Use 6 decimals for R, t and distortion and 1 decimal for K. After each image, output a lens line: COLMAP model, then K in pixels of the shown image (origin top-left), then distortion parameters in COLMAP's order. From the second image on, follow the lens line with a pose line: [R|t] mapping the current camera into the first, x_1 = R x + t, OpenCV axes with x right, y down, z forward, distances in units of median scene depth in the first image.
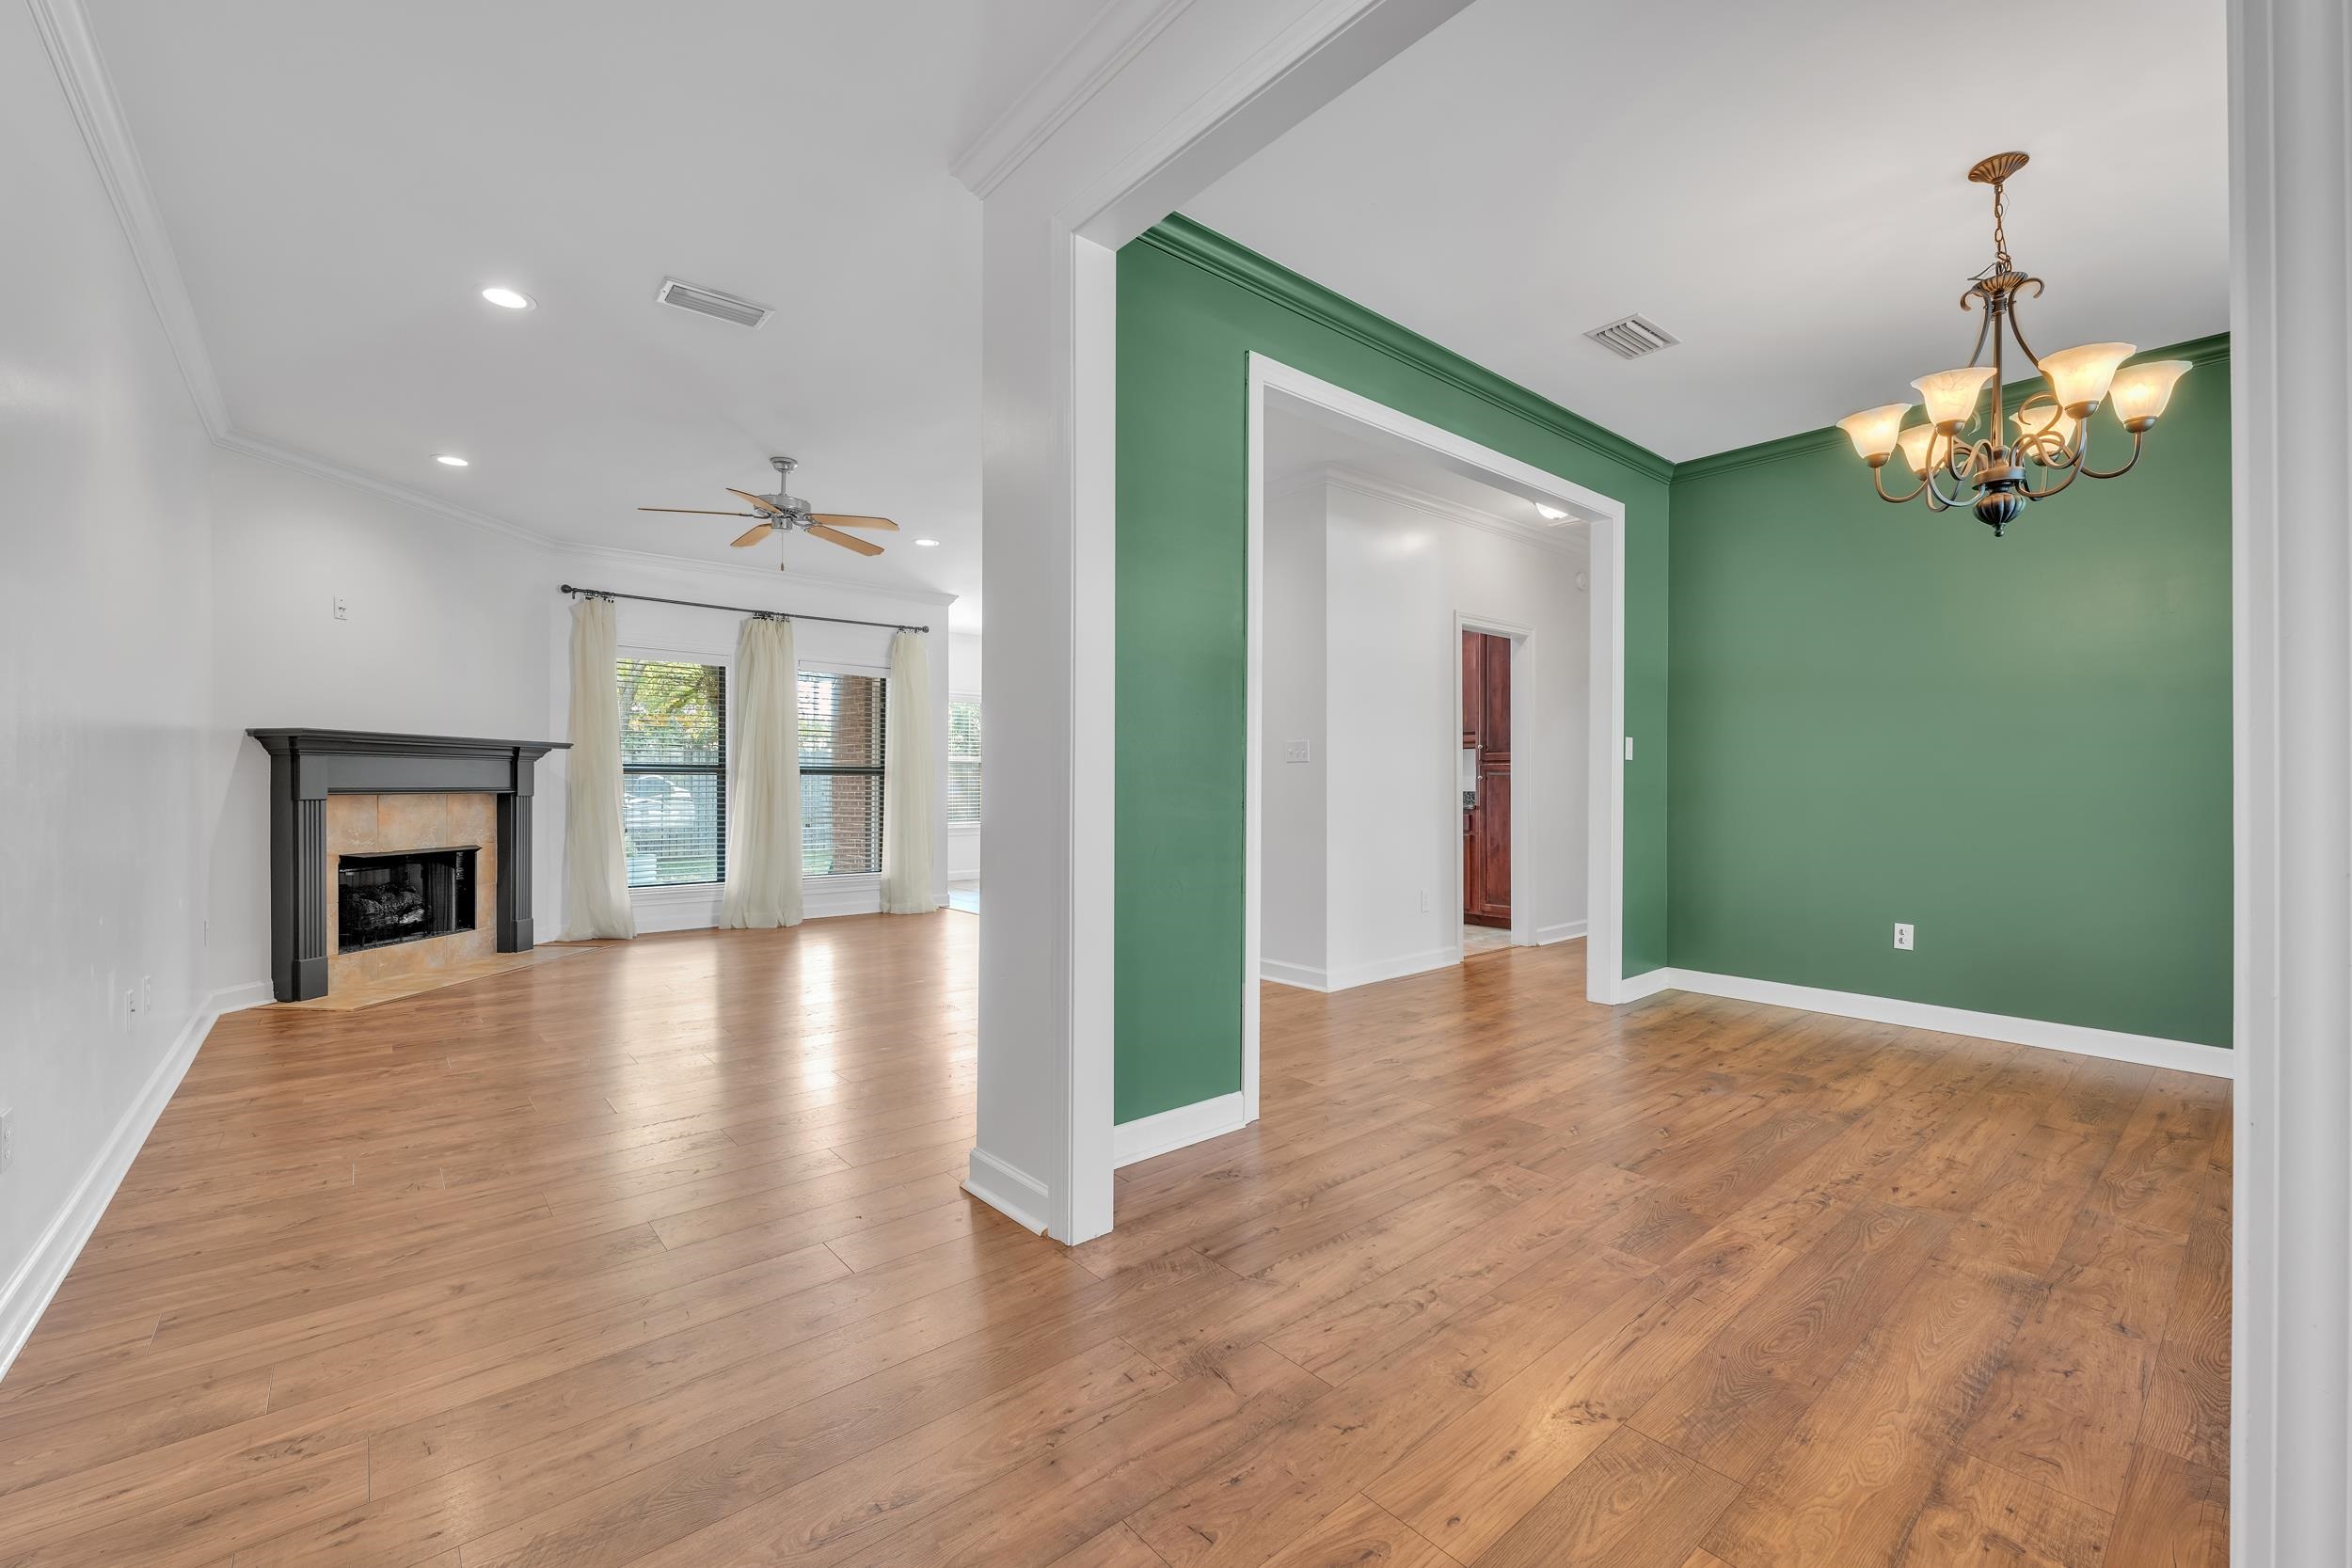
lens RADIAL K [[963.6, 0, 1158.3], [0, 963.6, 784.2], [0, 0, 1]] dist [-0.002489, -0.000513]
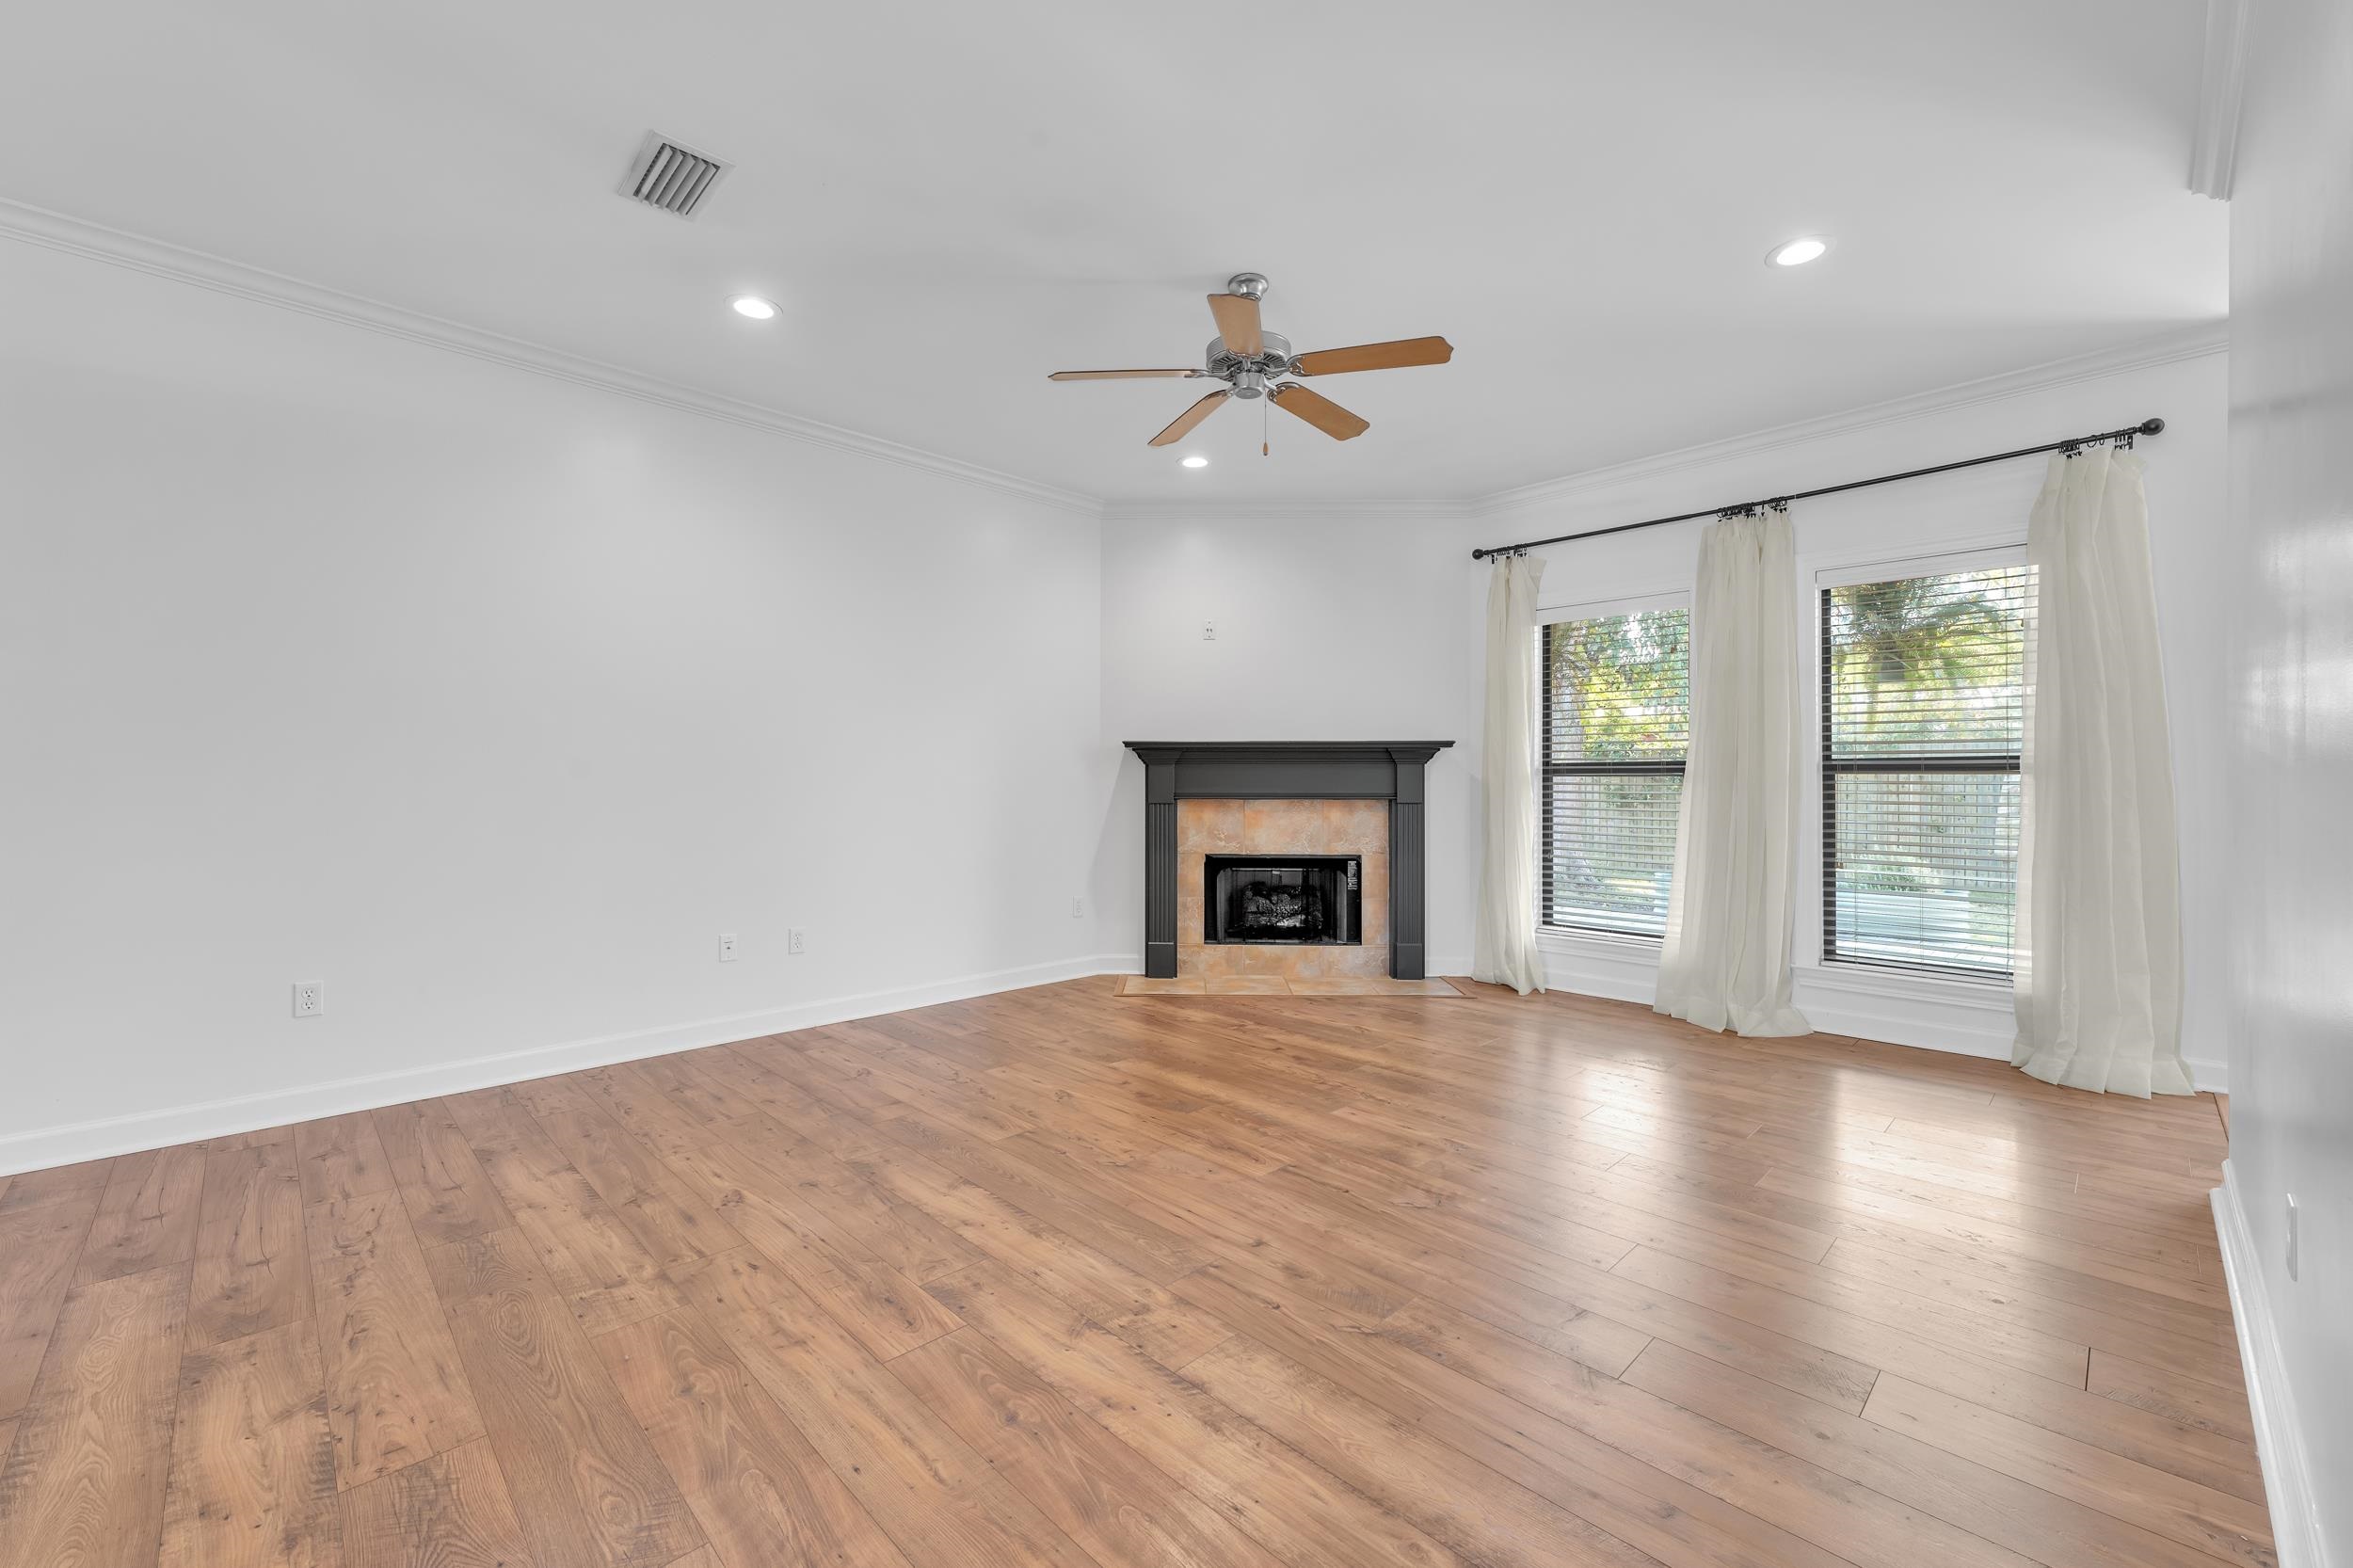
lens RADIAL K [[939.6, 0, 1182.0], [0, 939.6, 779.1], [0, 0, 1]] dist [0.000649, -0.000058]
pose [[0.085500, -0.009015, -0.996297, 0.207371], [-0.001264, 0.999957, -0.009157, -0.001705], [0.996337, 0.002042, 0.085485, 0.836365]]
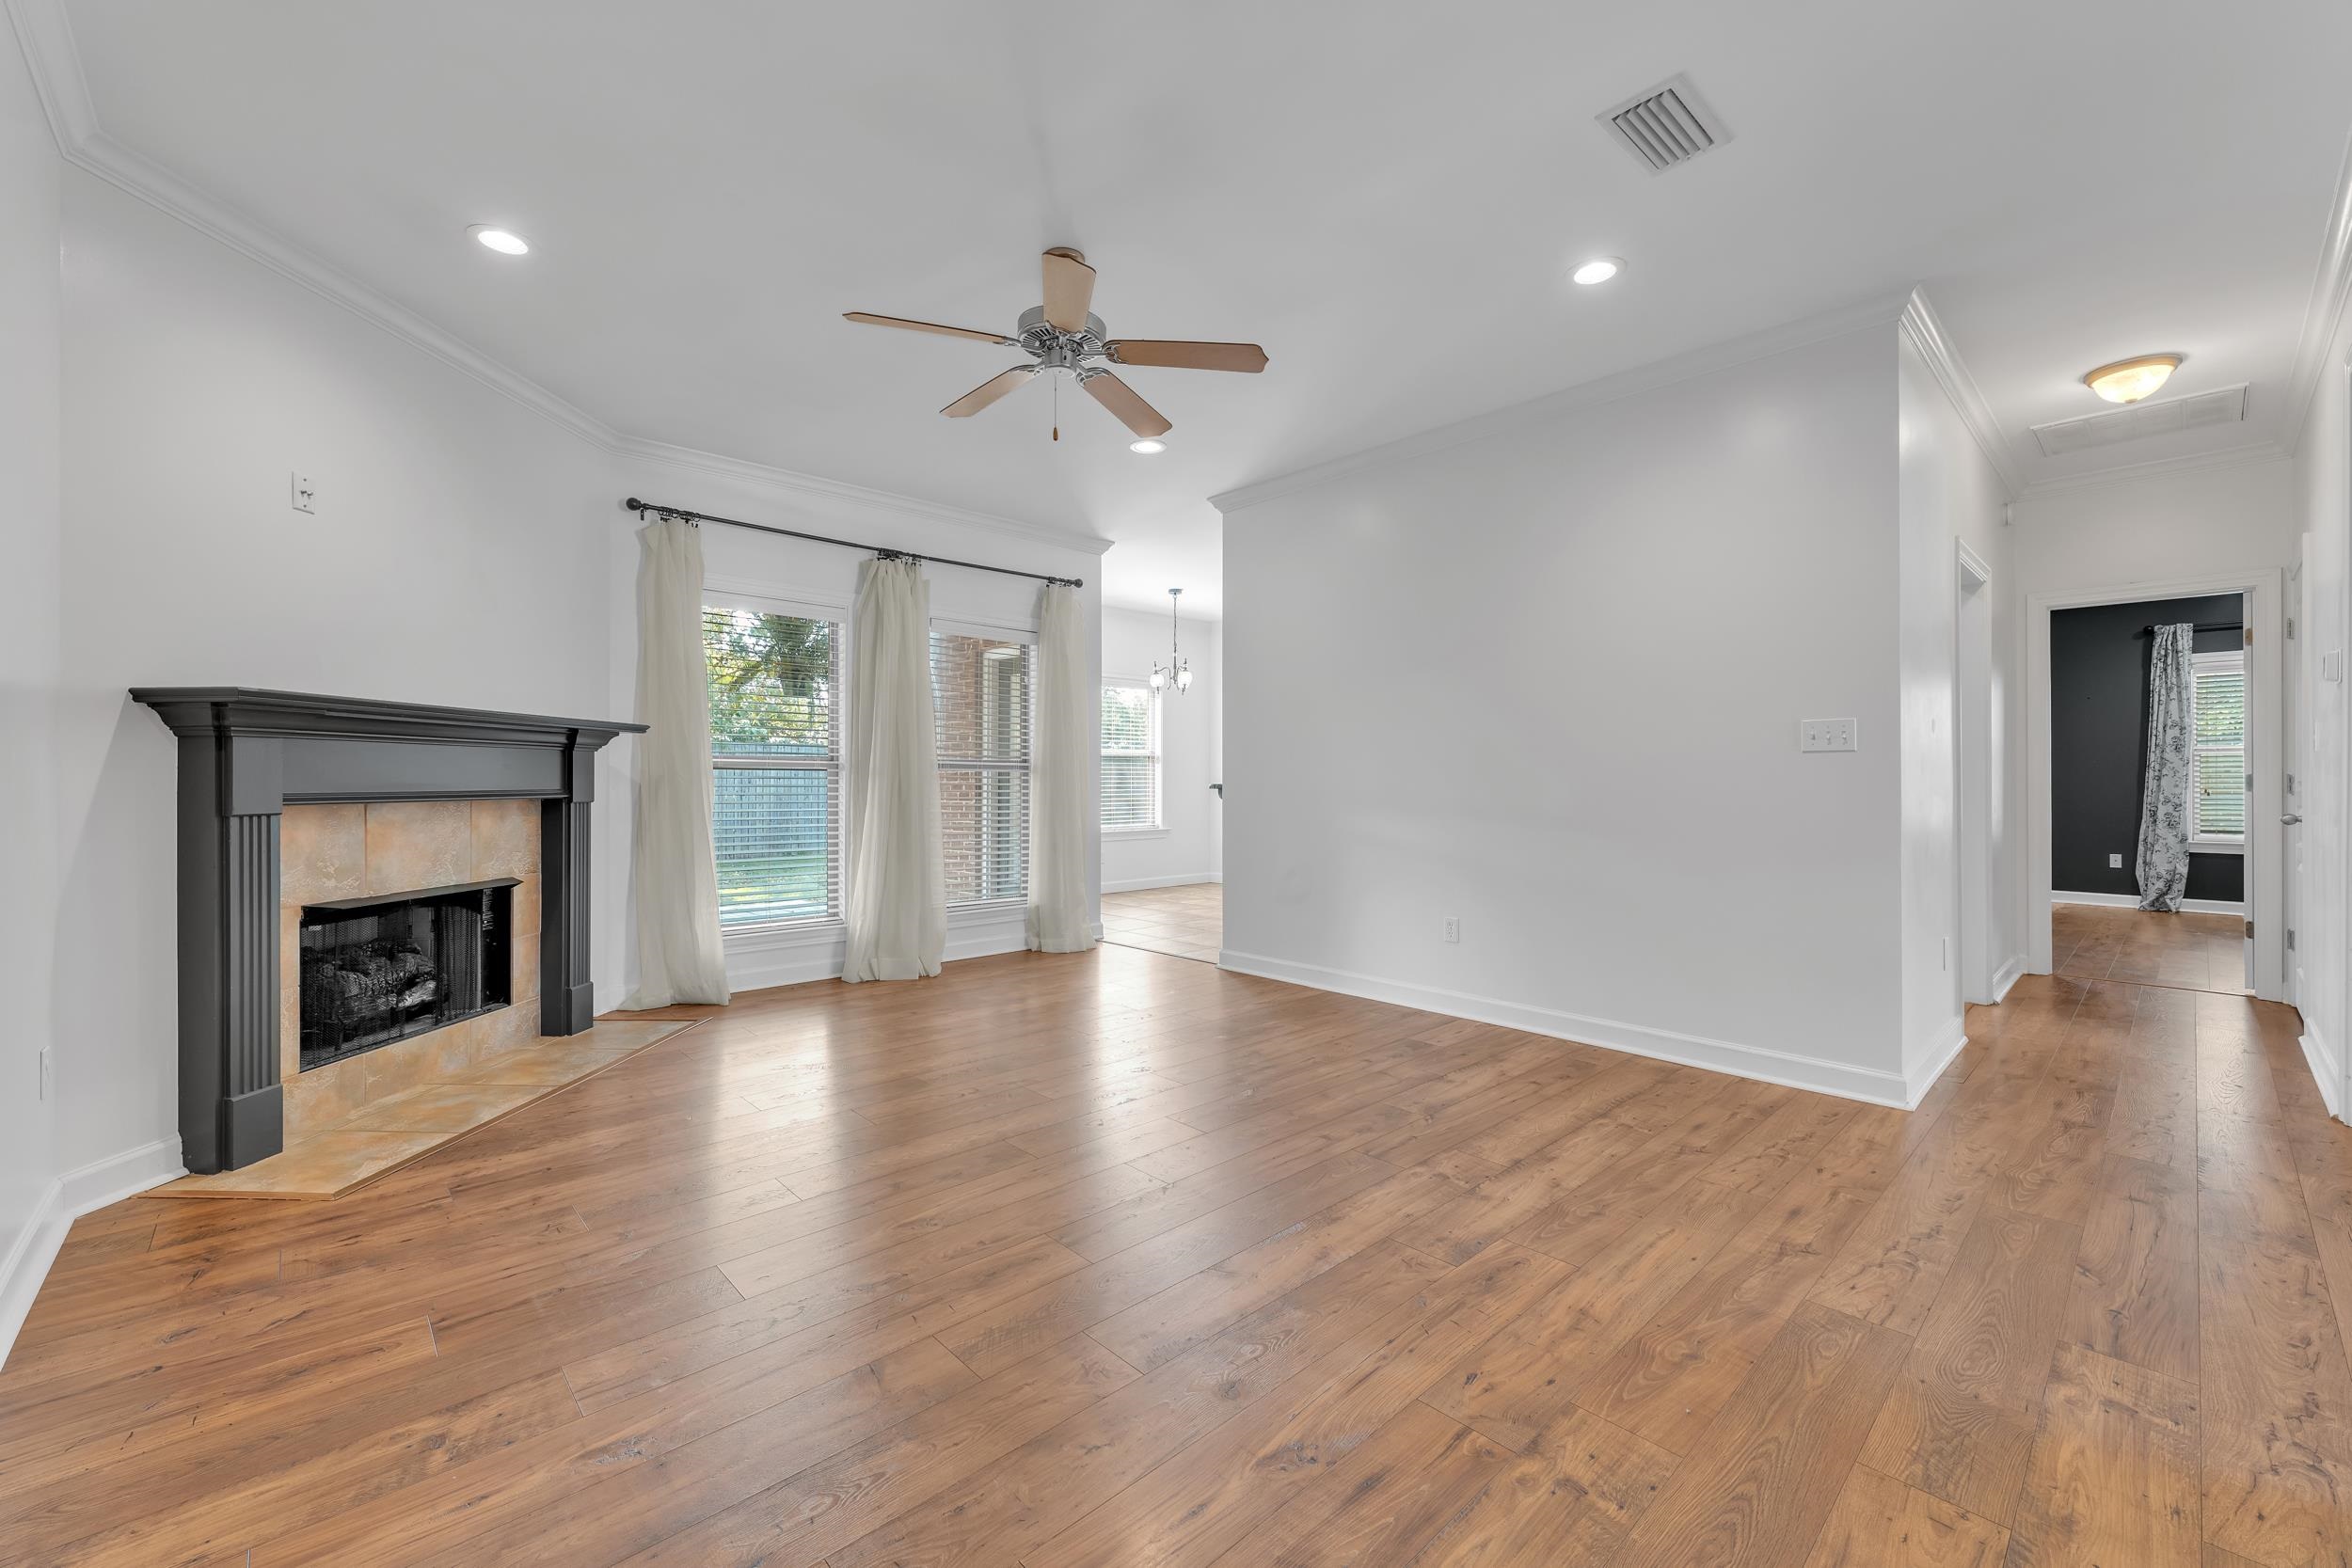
lens RADIAL K [[943.1, 0, 1160.1], [0, 943.1, 777.7], [0, 0, 1]] dist [0.000415, 0.000021]
pose [[0.998845, -0.000886, 0.048051, -0.330476], [0.000962, 0.999998, -0.001542, -0.004022], [-0.048049, 0.001587, 0.998844, 0.370239]]
